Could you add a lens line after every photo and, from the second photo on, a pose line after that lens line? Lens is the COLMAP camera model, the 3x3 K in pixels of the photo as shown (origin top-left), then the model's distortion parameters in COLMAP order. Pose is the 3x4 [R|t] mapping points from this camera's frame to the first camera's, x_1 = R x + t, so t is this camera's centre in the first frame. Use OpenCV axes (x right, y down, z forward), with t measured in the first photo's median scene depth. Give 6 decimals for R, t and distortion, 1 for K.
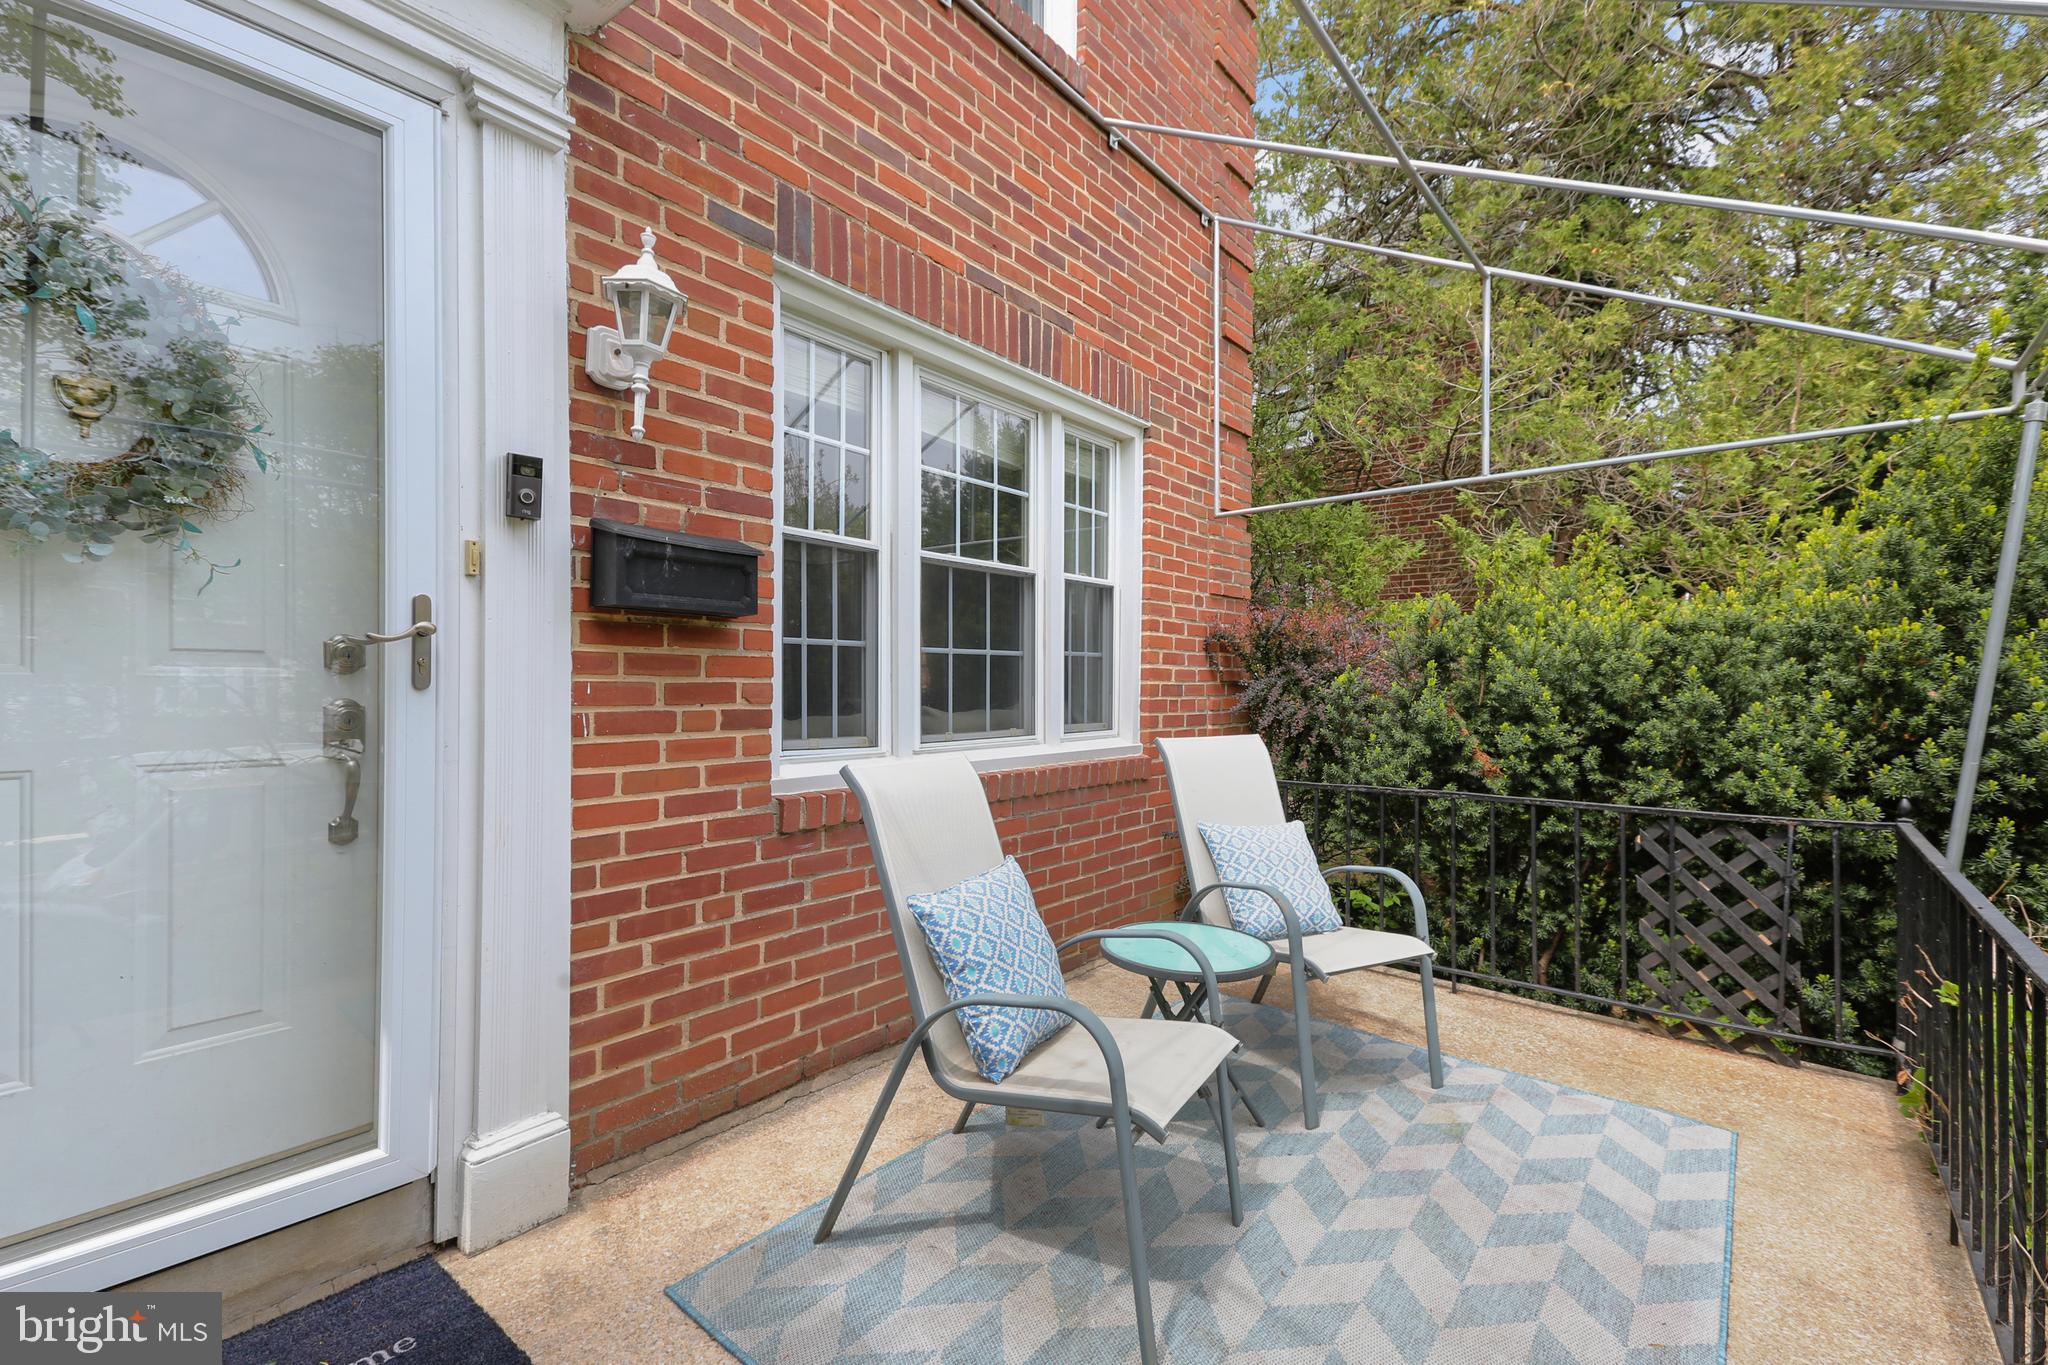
lens RADIAL K [[910.3, 0, 1027.2], [0, 910.3, 702.0], [0, 0, 1]] dist [0.020231, -0.005472]
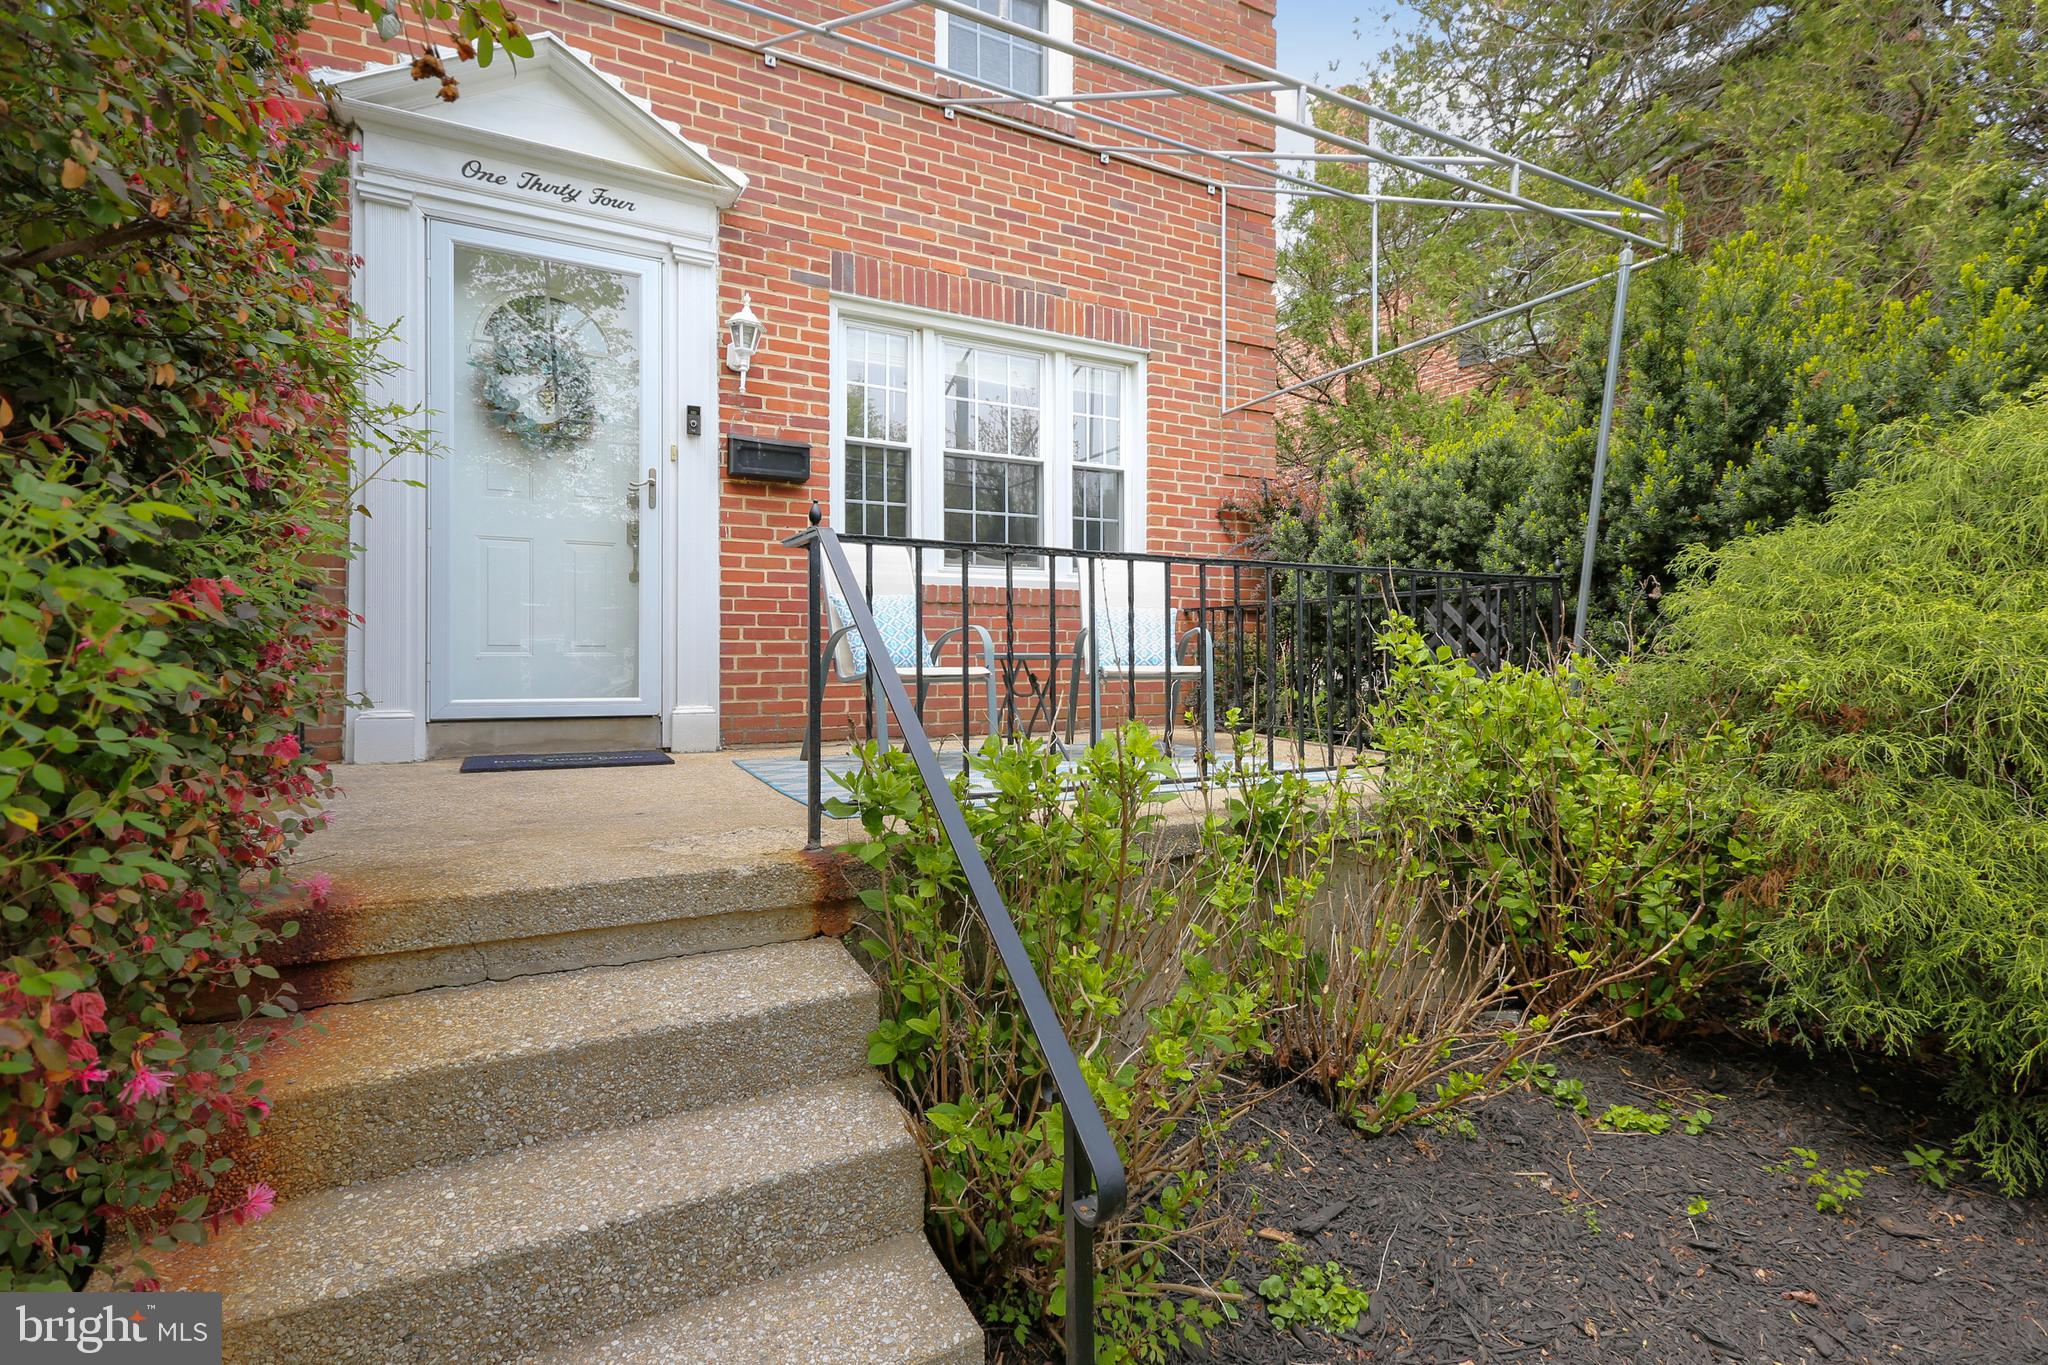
lens RADIAL K [[910.3, 0, 1008.9], [0, 910.3, 661.2], [0, 0, 1]] dist [0.020231, -0.005472]
pose [[0.908986, 0.002124, -0.416822, 0.890749], [-0.005018, 0.999970, -0.005848, 0.299421], [0.416797, 0.007407, 0.908969, -0.579355]]
